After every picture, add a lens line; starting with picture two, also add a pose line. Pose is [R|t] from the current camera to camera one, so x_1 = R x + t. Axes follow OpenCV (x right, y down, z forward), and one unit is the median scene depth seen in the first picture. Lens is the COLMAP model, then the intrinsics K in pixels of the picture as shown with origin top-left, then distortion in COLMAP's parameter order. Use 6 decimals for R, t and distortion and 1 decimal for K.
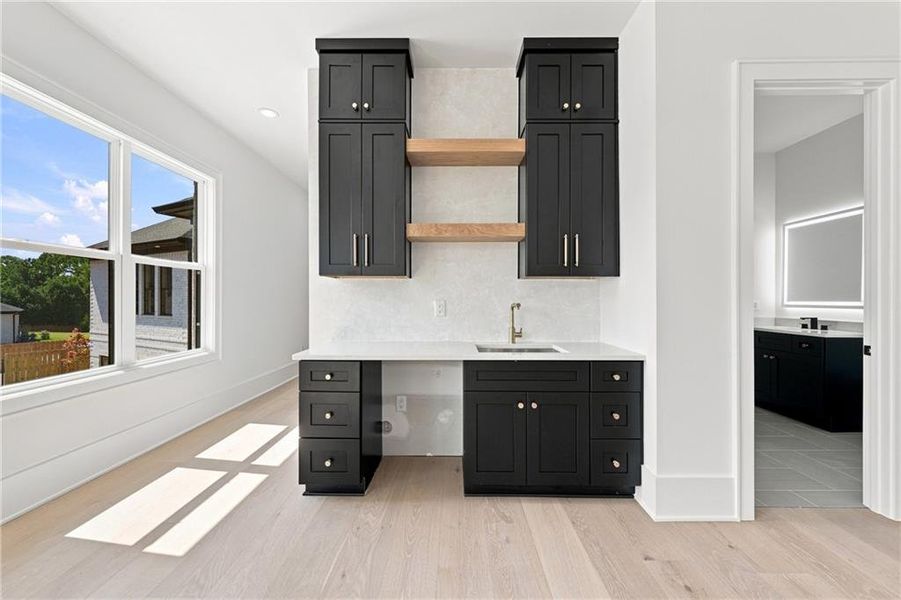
lens RADIAL K [[355.2, 0, 449.8], [0, 355.2, 299.6], [0, 0, 1]] dist [0.000614, -0.000050]
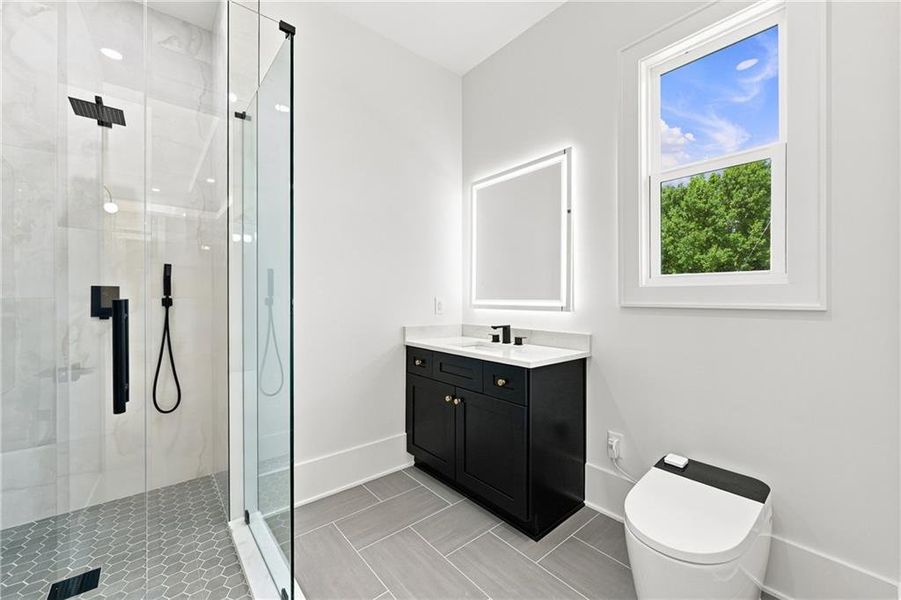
lens RADIAL K [[355.2, 0, 452.6], [0, 355.2, 299.6], [0, 0, 1]] dist [0.000614, -0.000050]
pose [[0.765119, -0.003615, 0.643879, 0.534378], [0.002331, 0.999993, 0.002845, 0.002317], [-0.643885, -0.000676, 0.765122, 0.568050]]
